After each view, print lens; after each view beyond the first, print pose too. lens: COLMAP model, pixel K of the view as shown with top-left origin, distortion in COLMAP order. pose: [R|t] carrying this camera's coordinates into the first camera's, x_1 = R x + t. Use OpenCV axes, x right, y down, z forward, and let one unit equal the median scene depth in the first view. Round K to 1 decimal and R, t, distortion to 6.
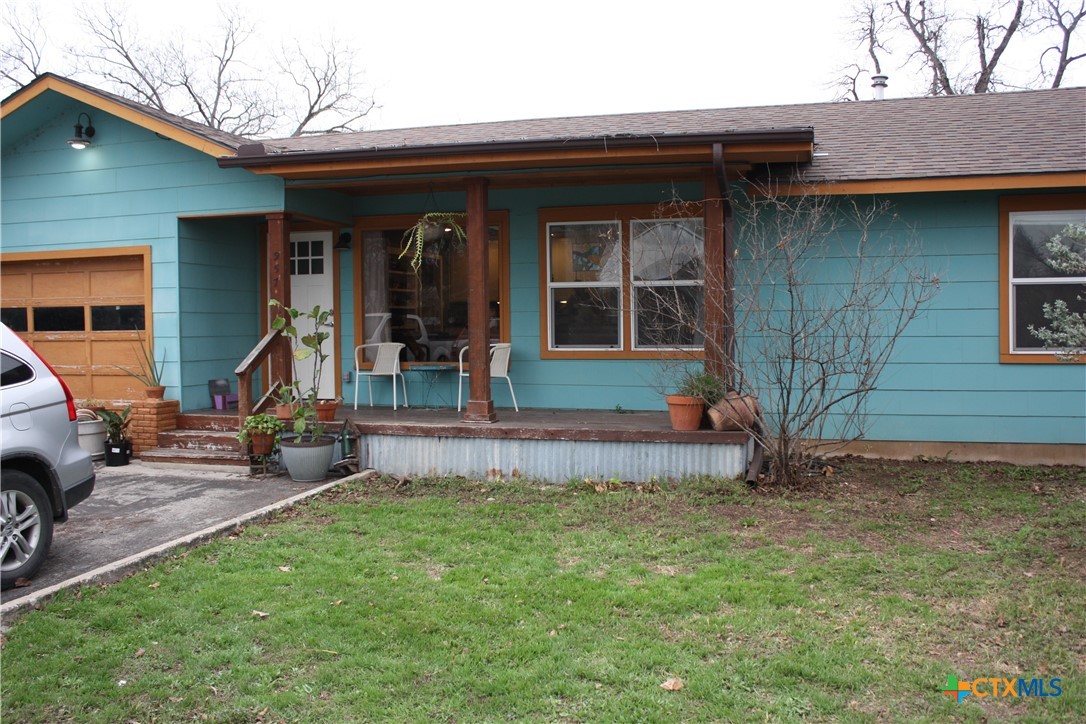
lens RADIAL K [[964.1, 0, 547.7], [0, 964.1, 357.4], [0, 0, 1]] dist [-0.121596, 0.102137]
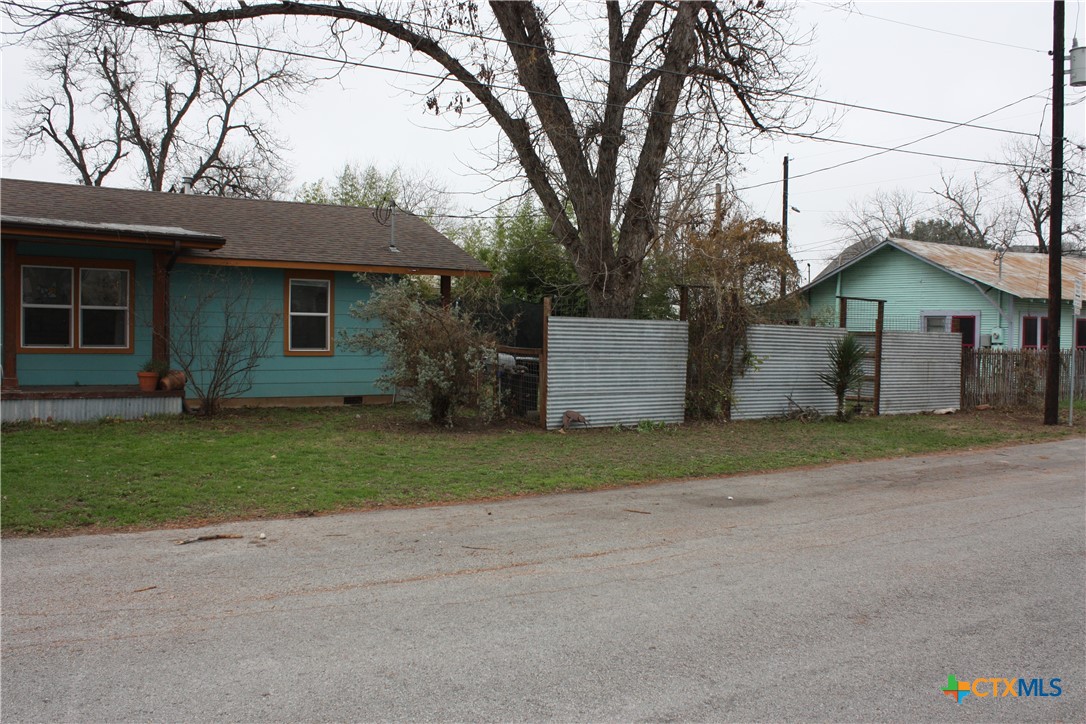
lens RADIAL K [[964.1, 0, 539.5], [0, 964.1, 369.1], [0, 0, 1]] dist [-0.121596, 0.102137]
pose [[0.640115, -0.007002, 0.768247, -0.676881], [0.002691, 0.999973, 0.006872, 0.020795], [-0.768274, -0.002332, 0.640116, -0.646587]]
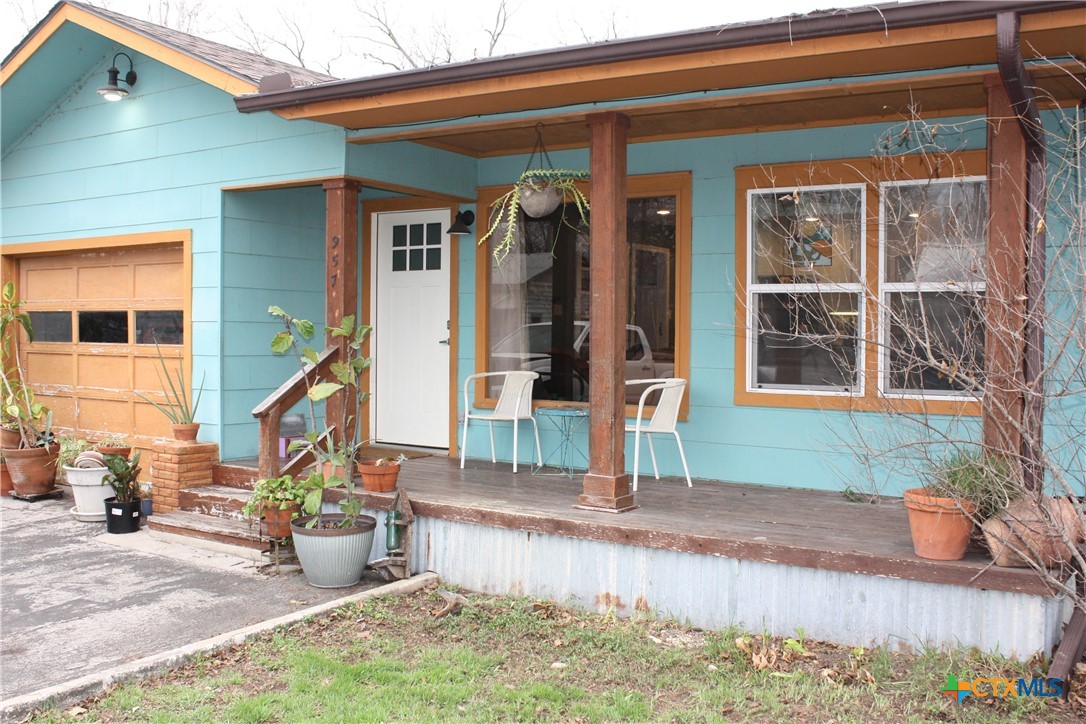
lens RADIAL K [[1069.4, 0, 564.0], [0, 1069.4, 360.8], [0, 0, 1]] dist [-0.069938, 0.000000]
pose [[0.956546, 0.026294, -0.290393, 0.097972], [-0.028466, 0.999589, -0.003258, -0.023717], [0.290188, 0.011382, 0.956902, 0.322673]]
